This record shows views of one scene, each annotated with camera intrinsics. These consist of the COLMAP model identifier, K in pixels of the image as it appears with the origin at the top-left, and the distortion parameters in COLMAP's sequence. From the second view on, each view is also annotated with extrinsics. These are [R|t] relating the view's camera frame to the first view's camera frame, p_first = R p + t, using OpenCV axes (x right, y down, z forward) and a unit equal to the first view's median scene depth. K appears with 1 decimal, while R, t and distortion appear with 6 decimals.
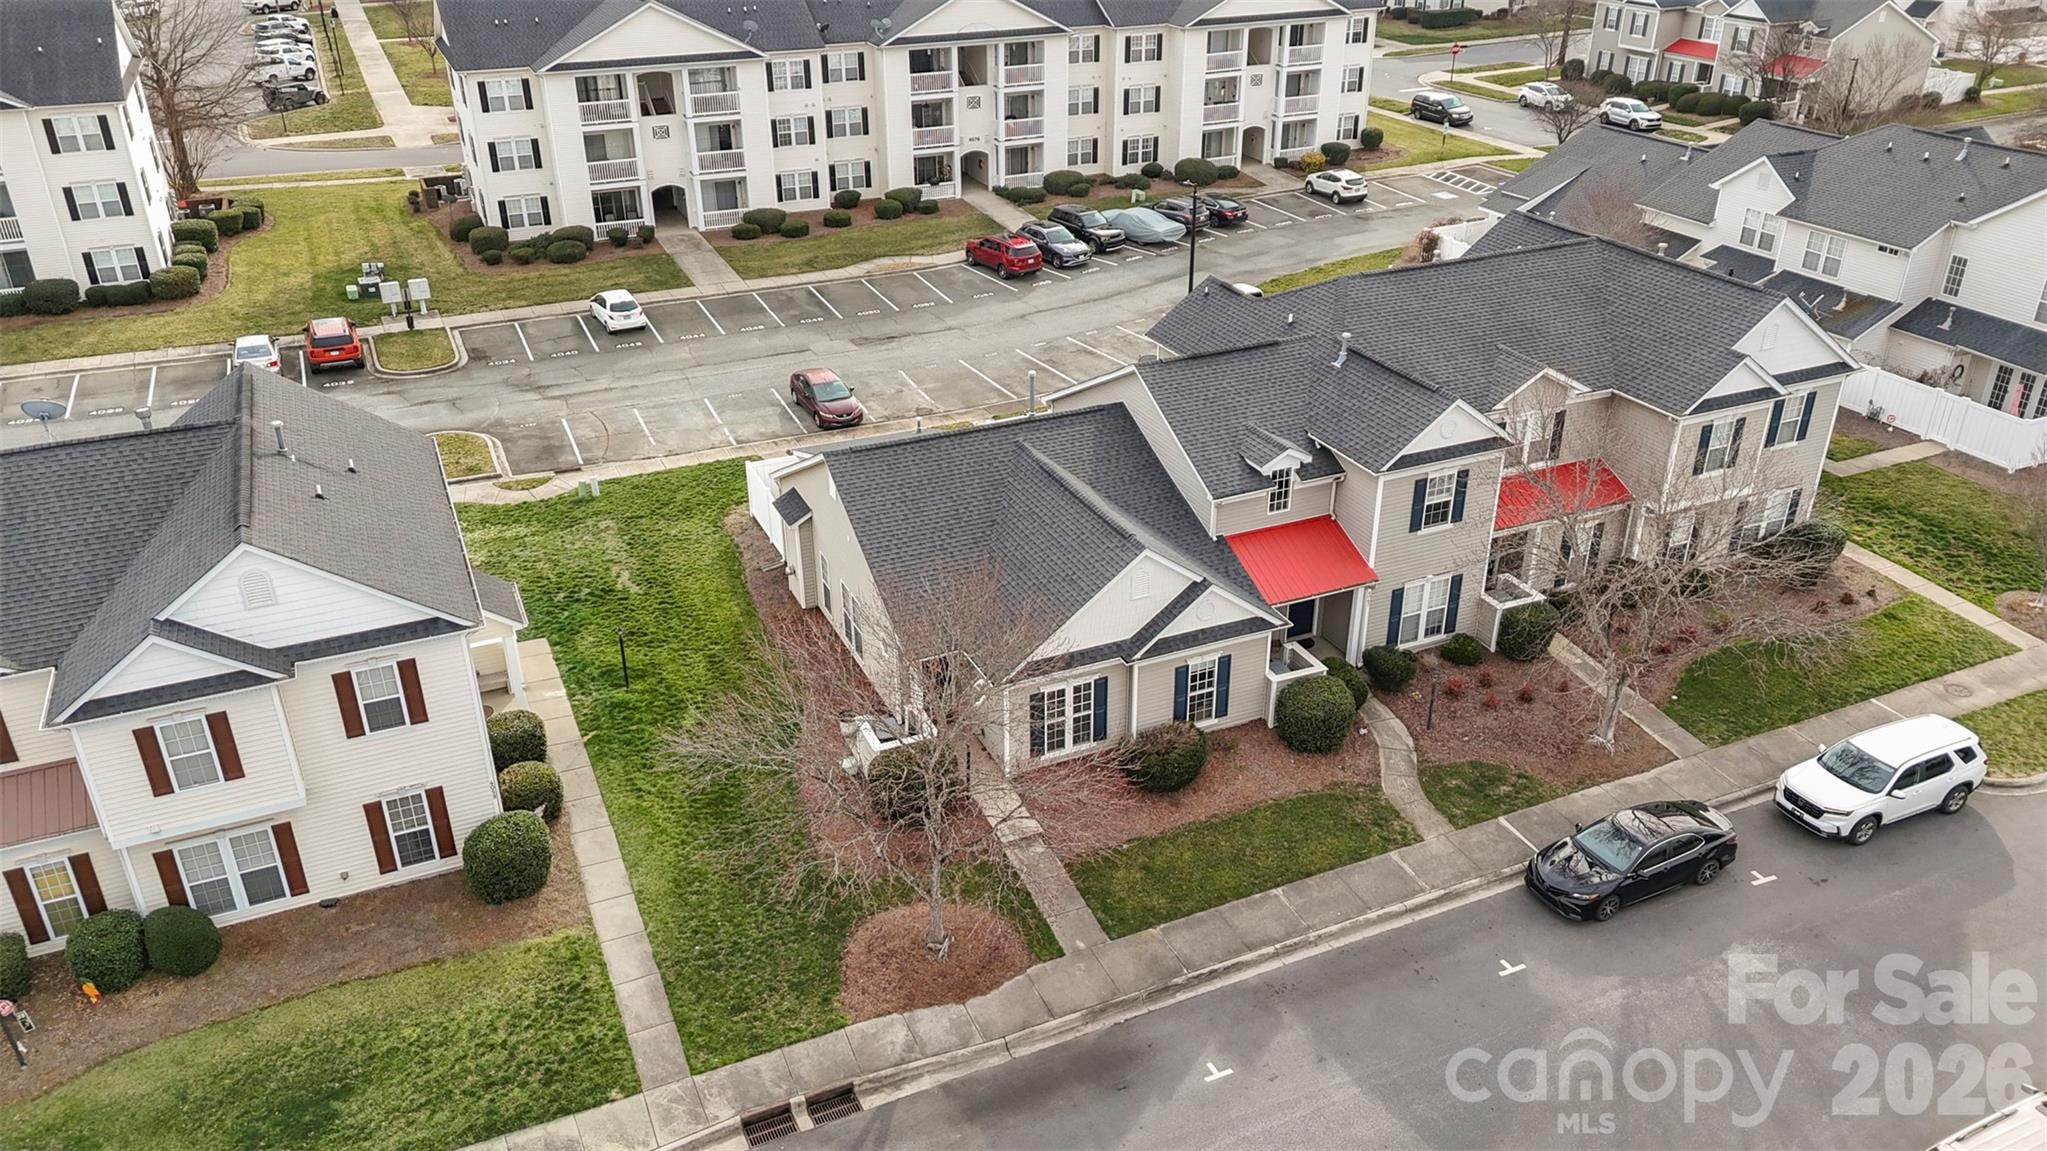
lens RADIAL K [[1515.1, 0, 1033.5], [0, 1515.1, 577.1], [0, 0, 1]] dist [0.076669, -0.067508]
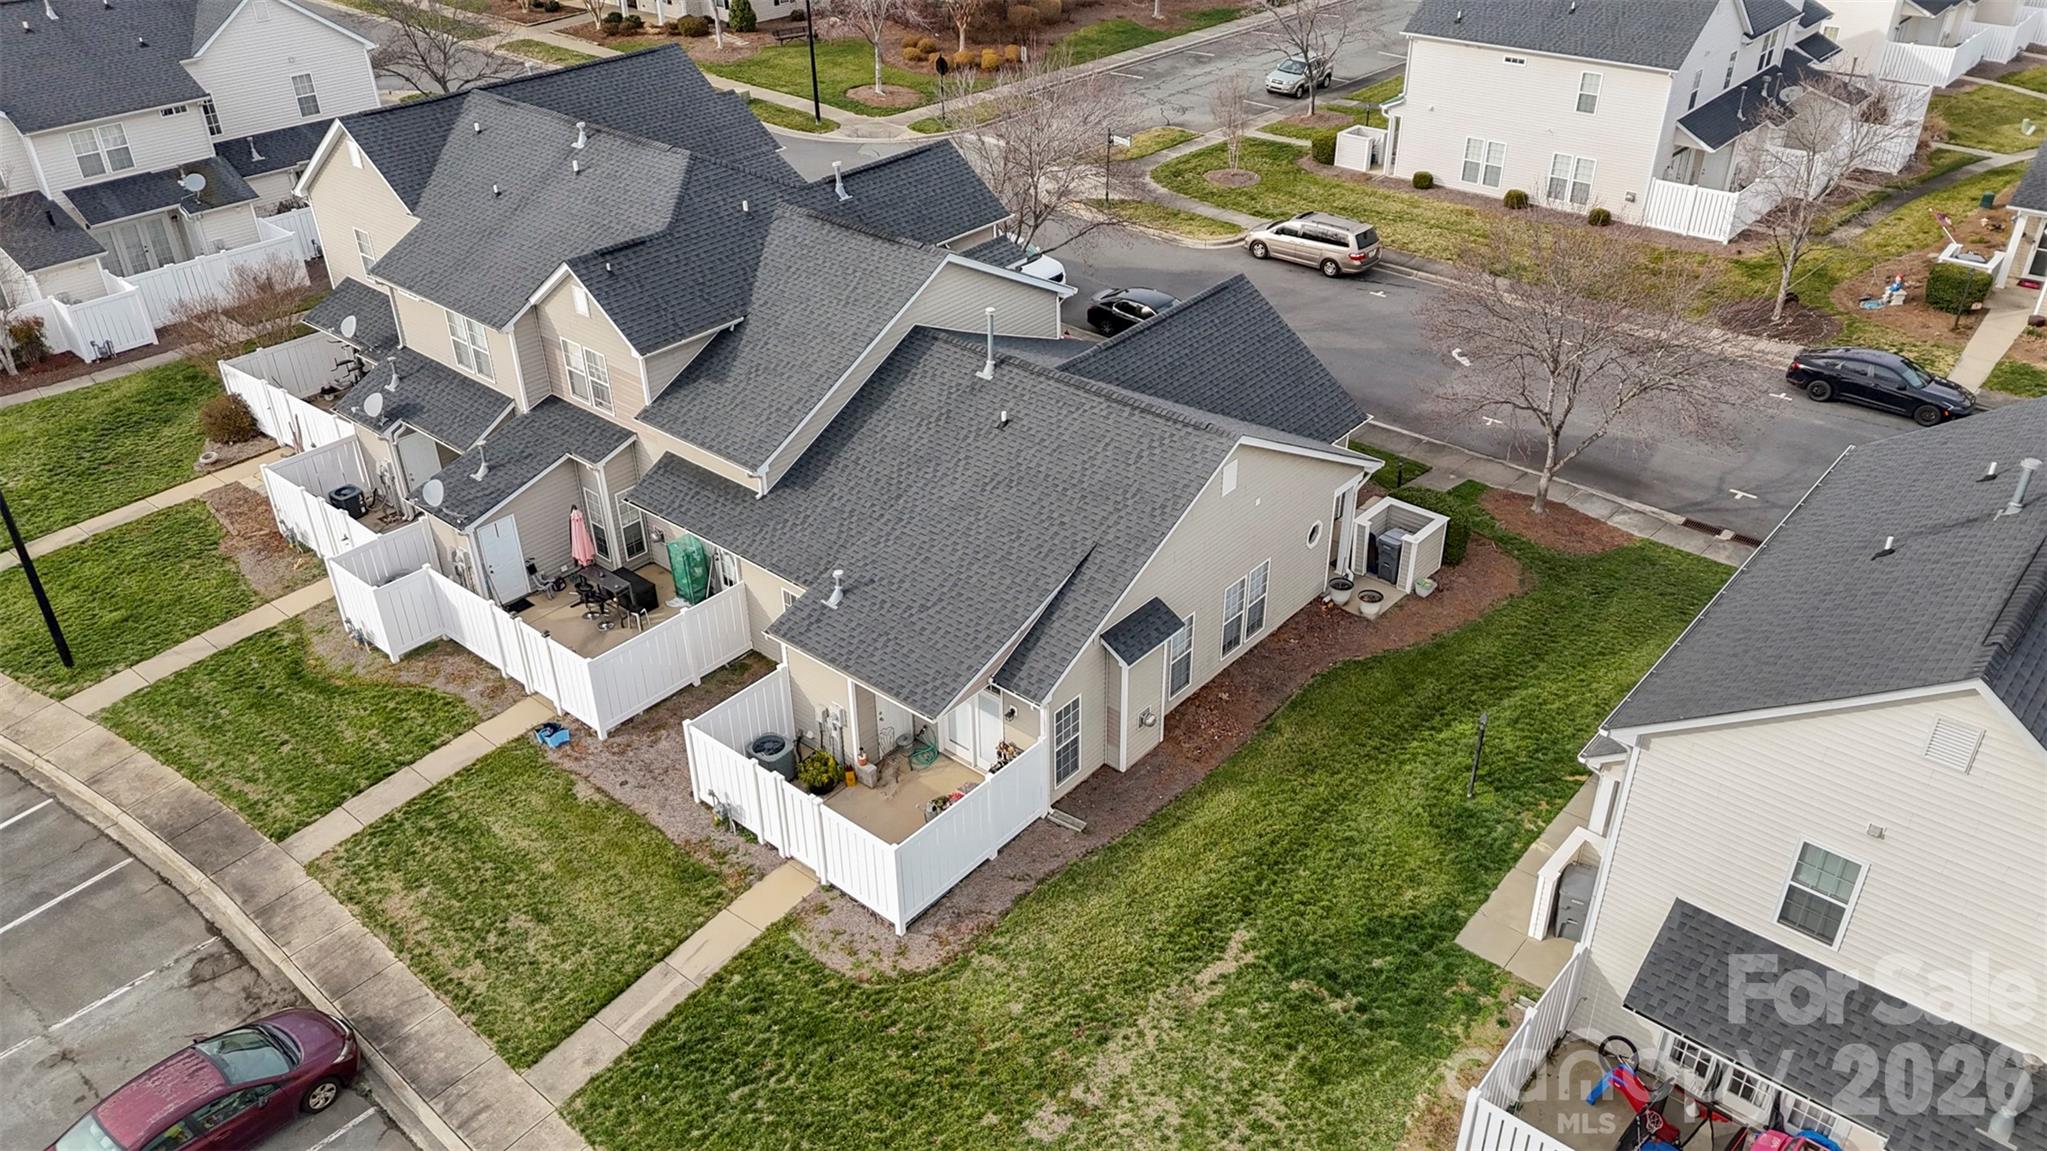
lens RADIAL K [[1515.1, 0, 1025.4], [0, 1515.1, 568.3], [0, 0, 1]] dist [0.076669, -0.067508]
pose [[-0.422681, -0.467303, 0.776511, -0.659985], [0.430392, 0.650526, 0.625762, -0.520040], [-0.797561, 0.598702, -0.073841, 1.102140]]
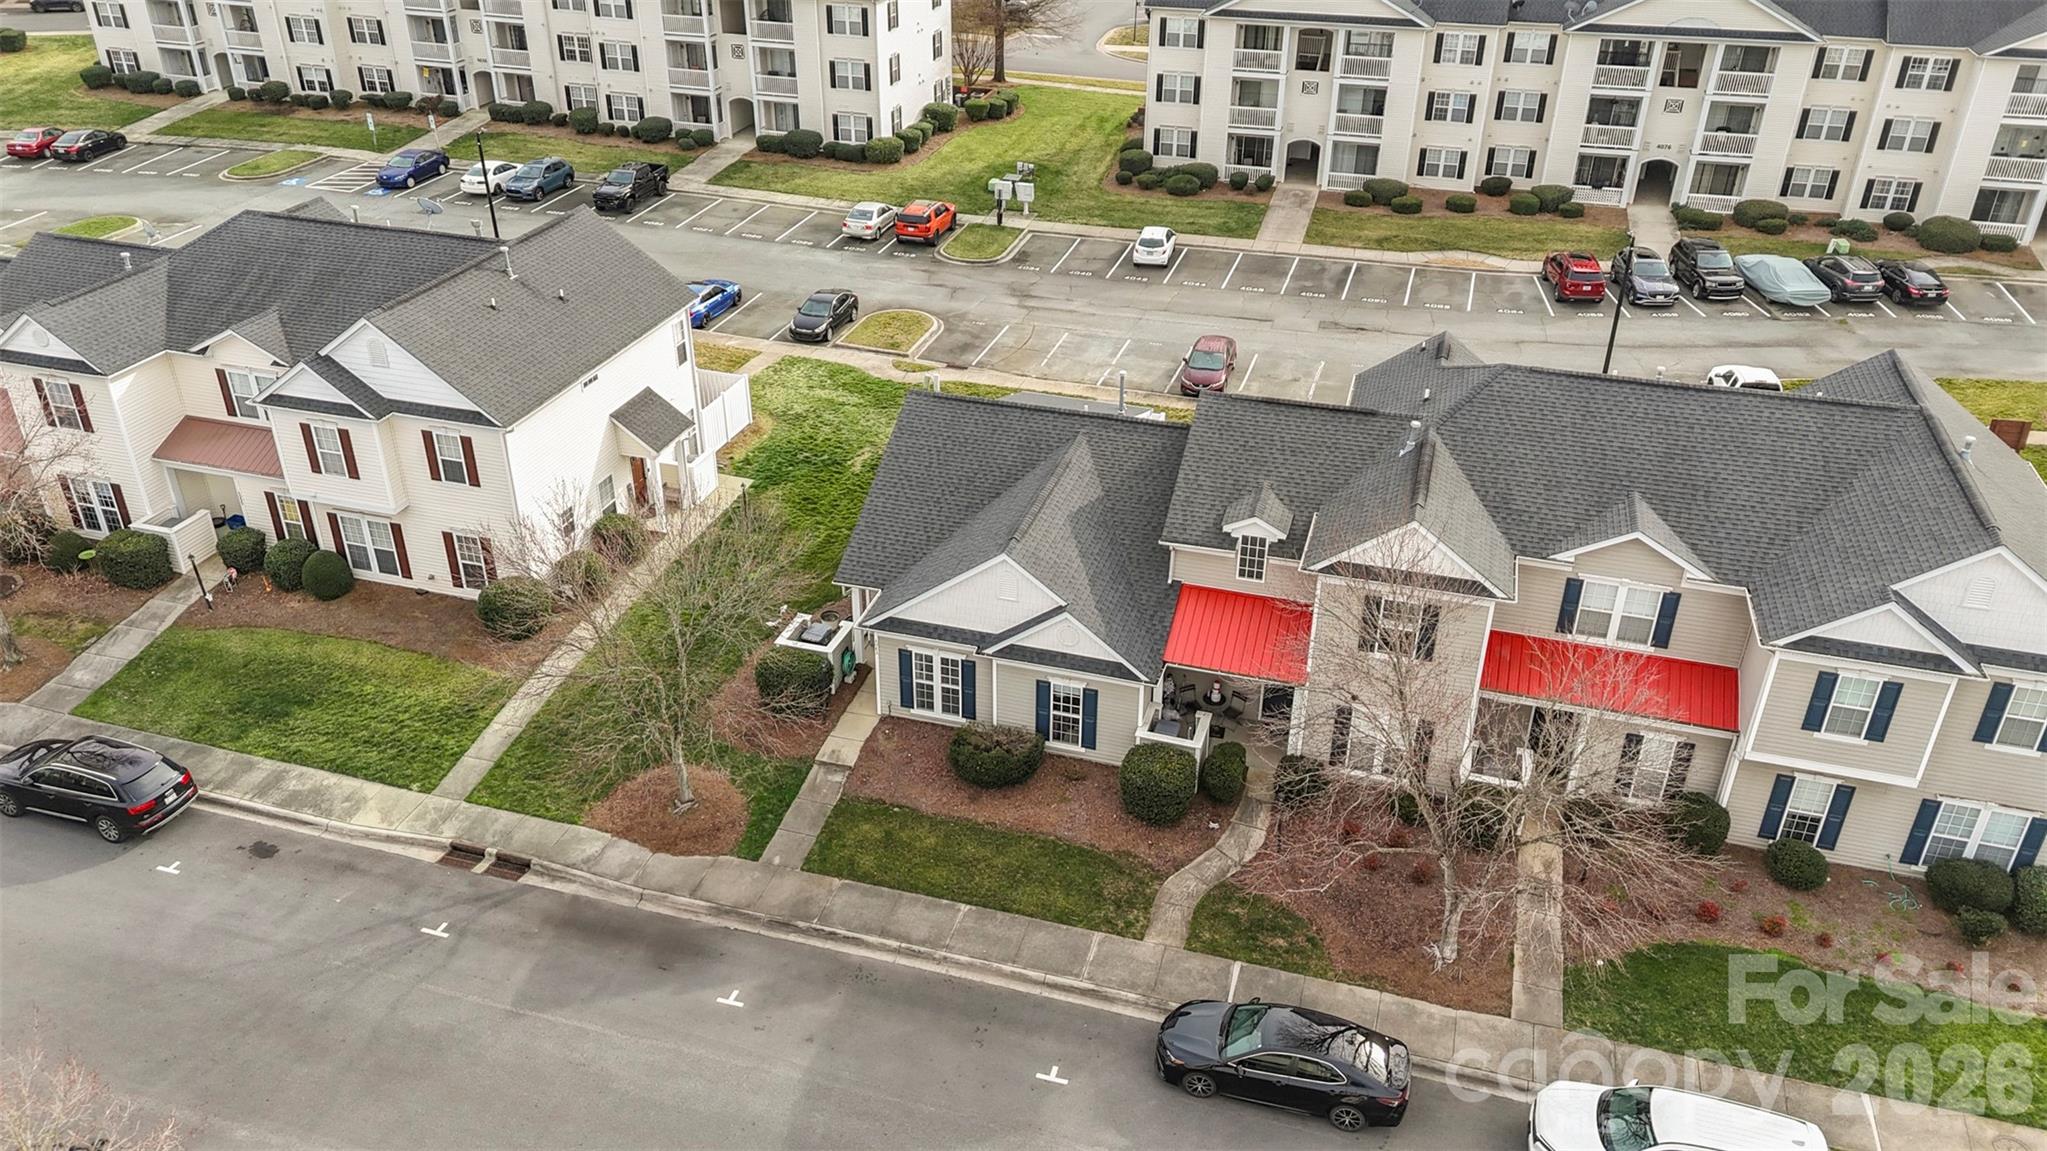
lens RADIAL K [[1515.1, 0, 1019.4], [0, 1515.1, 582.7], [0, 0, 1]] dist [0.076669, -0.067508]
pose [[0.753770, 0.338320, -0.563356, 0.554605], [-0.312531, 0.938689, 0.145558, -0.126924], [0.578061, 0.066349, 0.813291, 0.144433]]
